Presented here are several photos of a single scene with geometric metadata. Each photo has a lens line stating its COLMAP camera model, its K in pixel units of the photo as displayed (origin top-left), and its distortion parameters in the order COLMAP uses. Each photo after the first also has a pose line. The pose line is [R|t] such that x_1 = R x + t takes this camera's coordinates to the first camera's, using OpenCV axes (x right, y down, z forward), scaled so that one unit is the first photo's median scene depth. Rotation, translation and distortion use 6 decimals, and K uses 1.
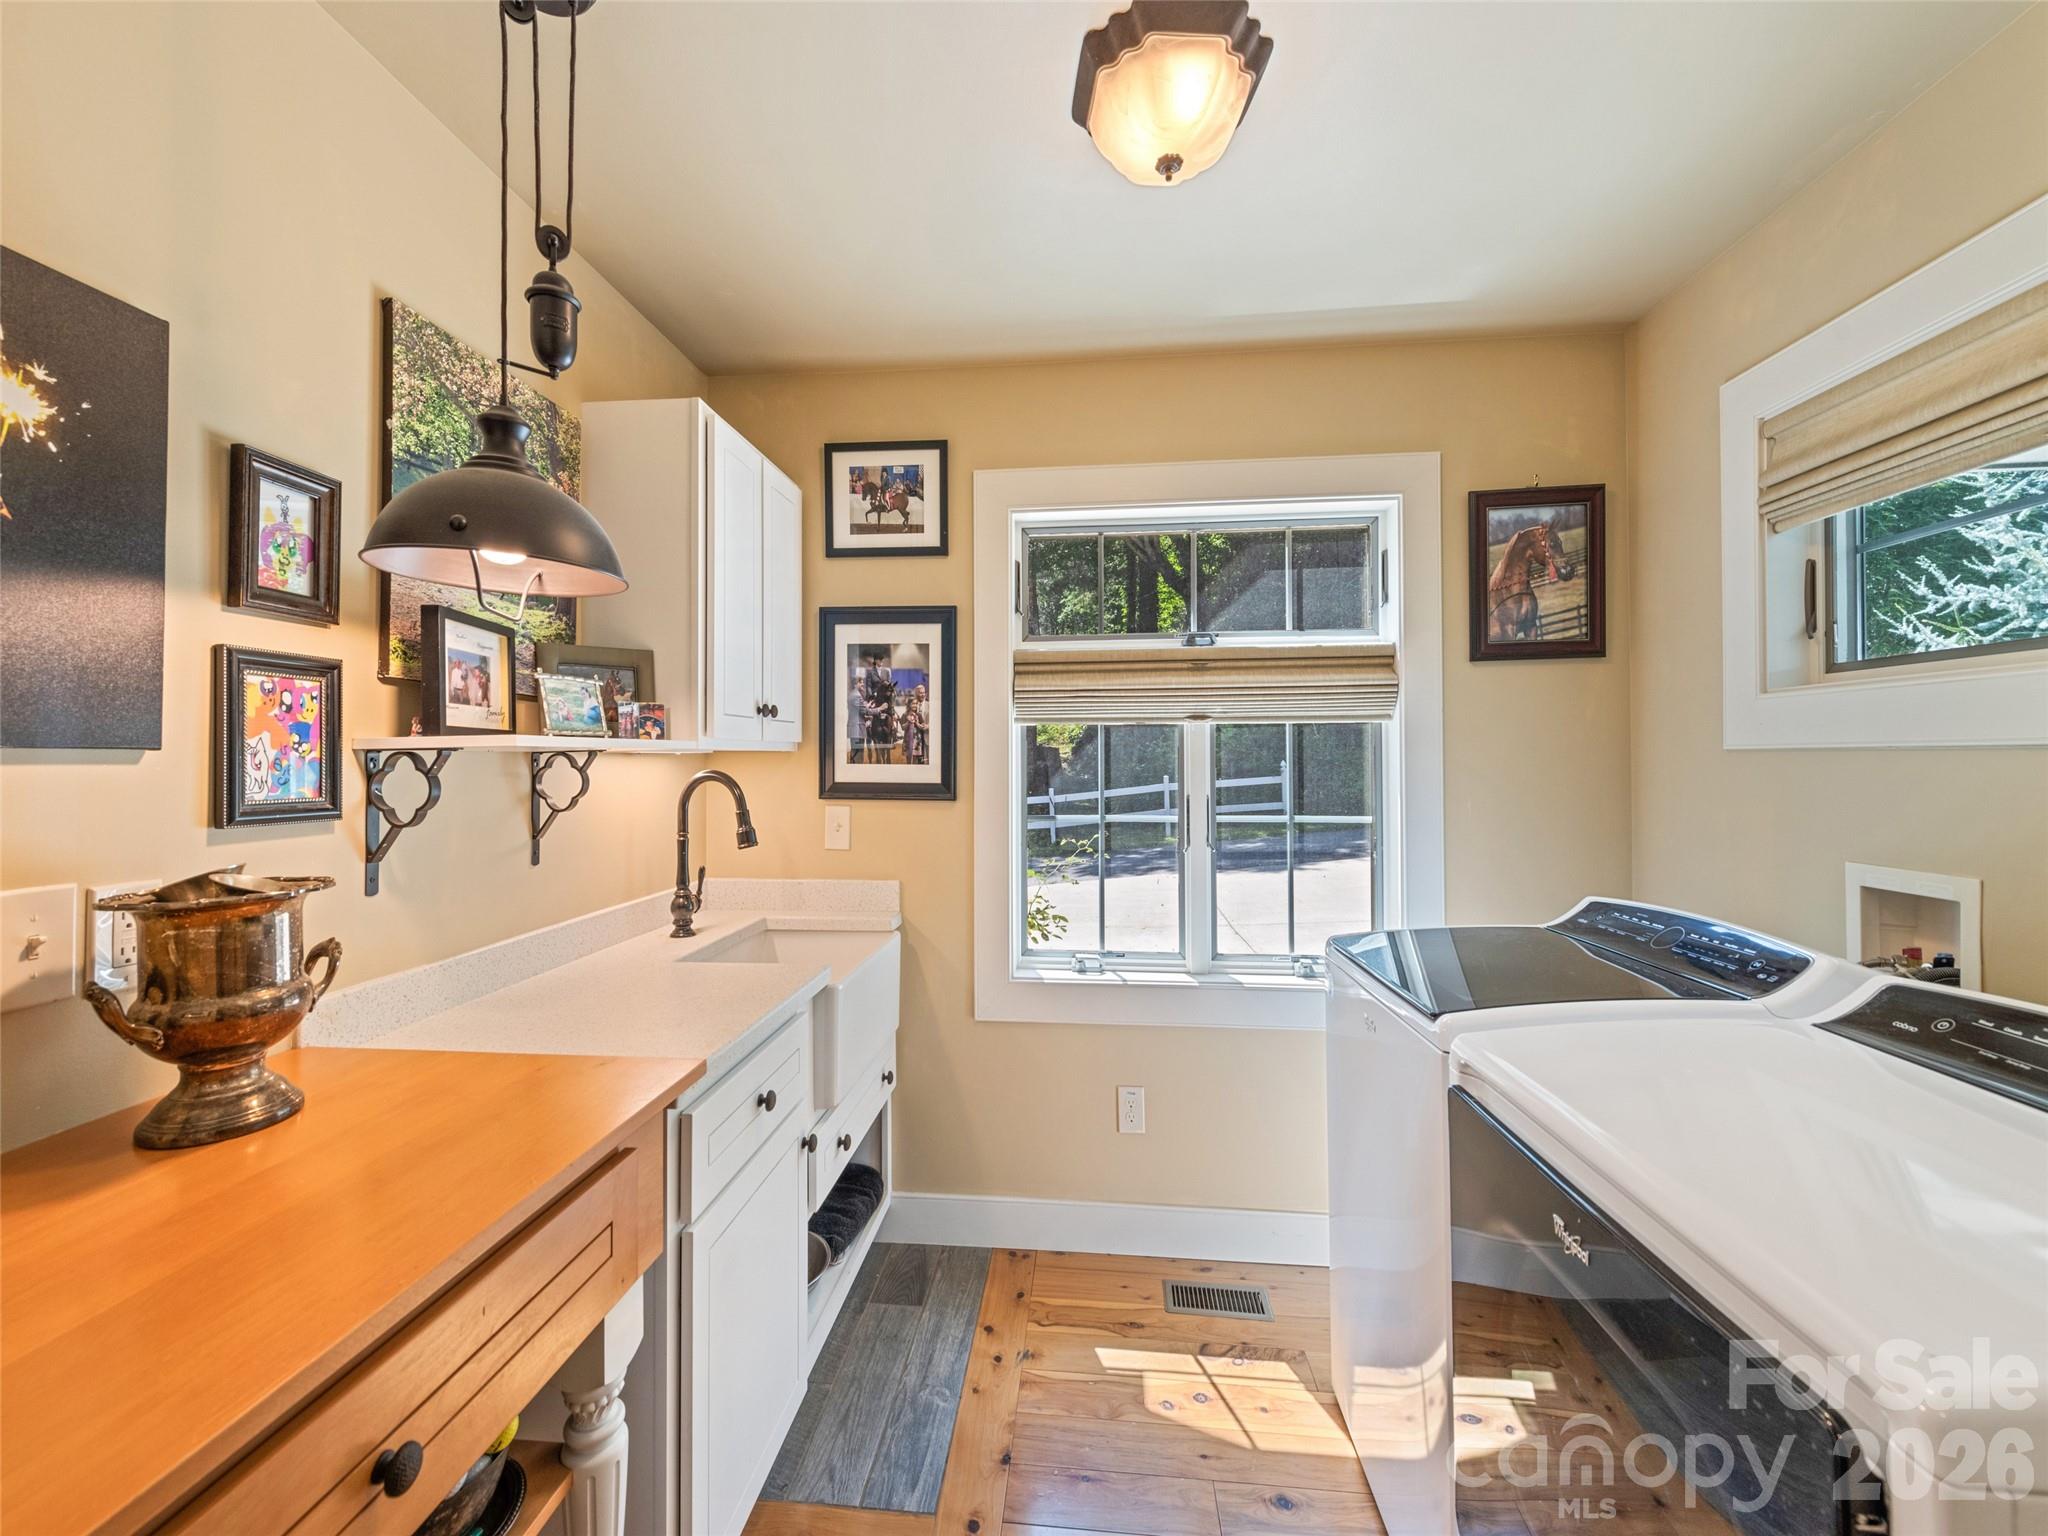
lens RADIAL K [[813.3, 0, 1019.4], [0, 813.3, 756.9], [0, 0, 1]] dist [0.012207, -0.003916]
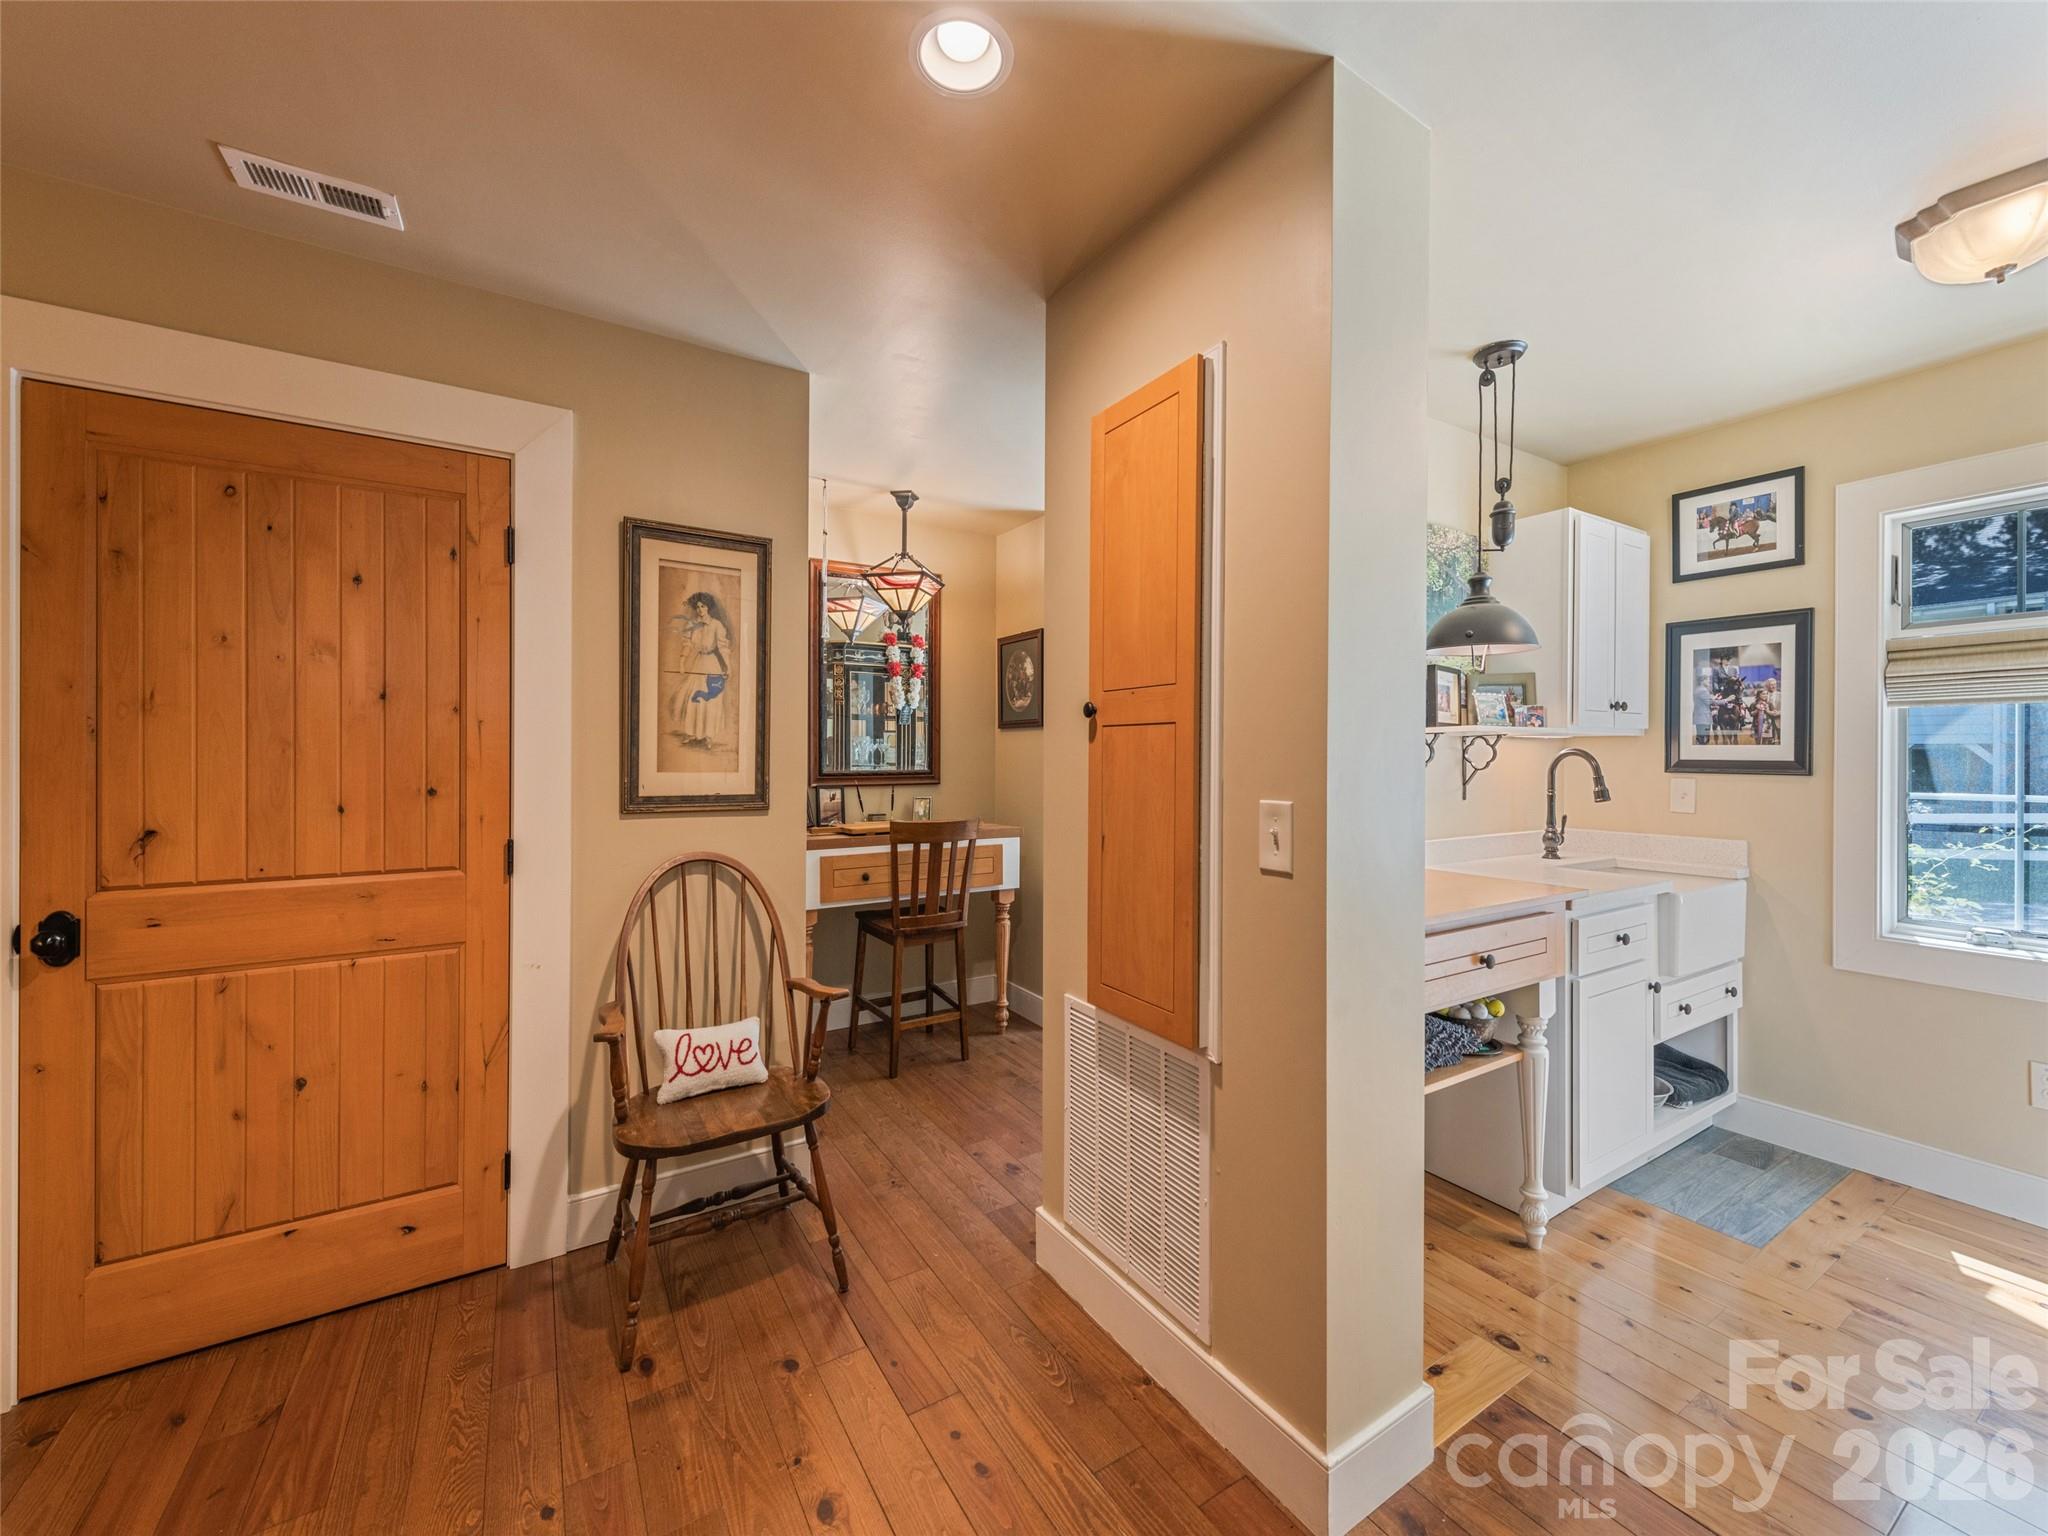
lens RADIAL K [[813.3, 0, 1020.6], [0, 813.3, 756.7], [0, 0, 1]] dist [0.012207, -0.003916]
pose [[0.609597, 0.003352, -0.792705, 0.166740], [-0.001595, 0.999994, 0.003002, 0.025908], [0.792710, -0.000566, 0.609598, -0.628564]]
